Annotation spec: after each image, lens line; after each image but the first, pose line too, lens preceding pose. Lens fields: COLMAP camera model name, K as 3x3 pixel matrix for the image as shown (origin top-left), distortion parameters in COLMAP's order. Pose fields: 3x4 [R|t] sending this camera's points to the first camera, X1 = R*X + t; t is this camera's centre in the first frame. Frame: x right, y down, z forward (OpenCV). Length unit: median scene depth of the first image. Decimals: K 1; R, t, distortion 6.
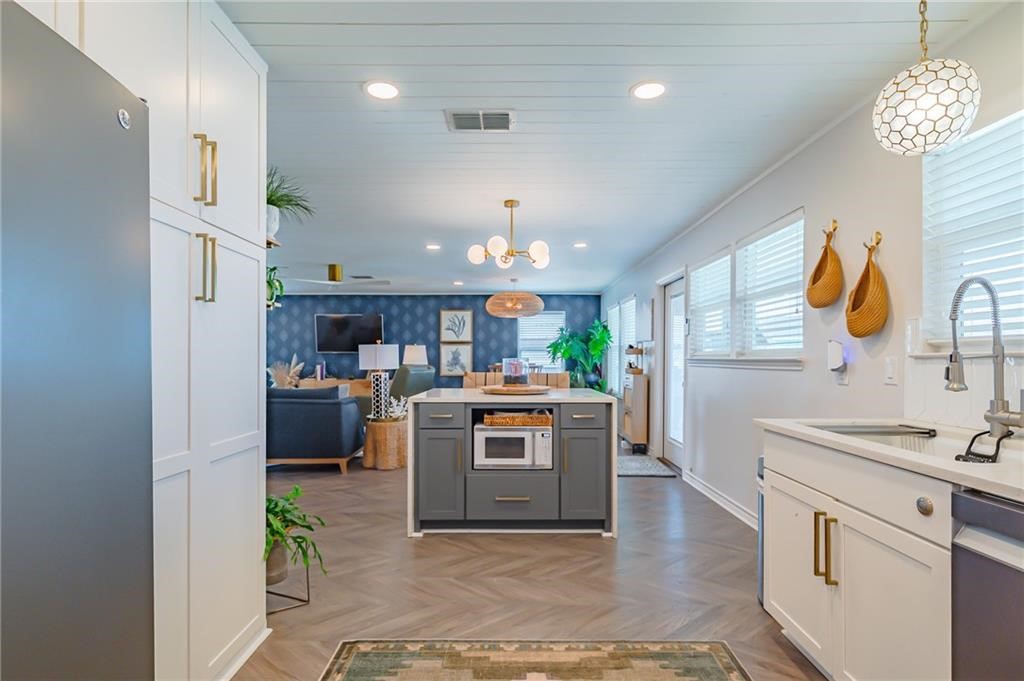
lens RADIAL K [[516.7, 0, 522.4], [0, 516.7, 355.0], [0, 0, 1]] dist [0.001394, -0.000039]
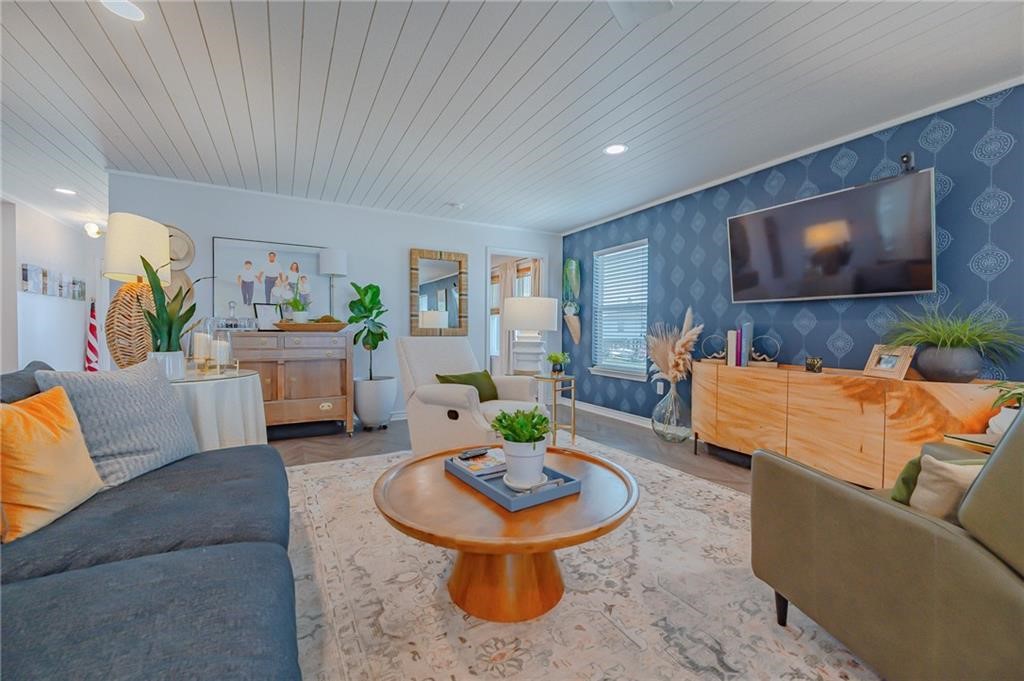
lens RADIAL K [[424.8, 0, 504.3], [0, 424.8, 336.8], [0, 0, 1]] dist [-0.008433, -0.000642]
pose [[0.470971, 0.017491, -0.881975, -0.168049], [-0.004574, 0.999838, 0.017386, 0.019731], [0.882137, -0.004154, 0.470975, 0.662889]]
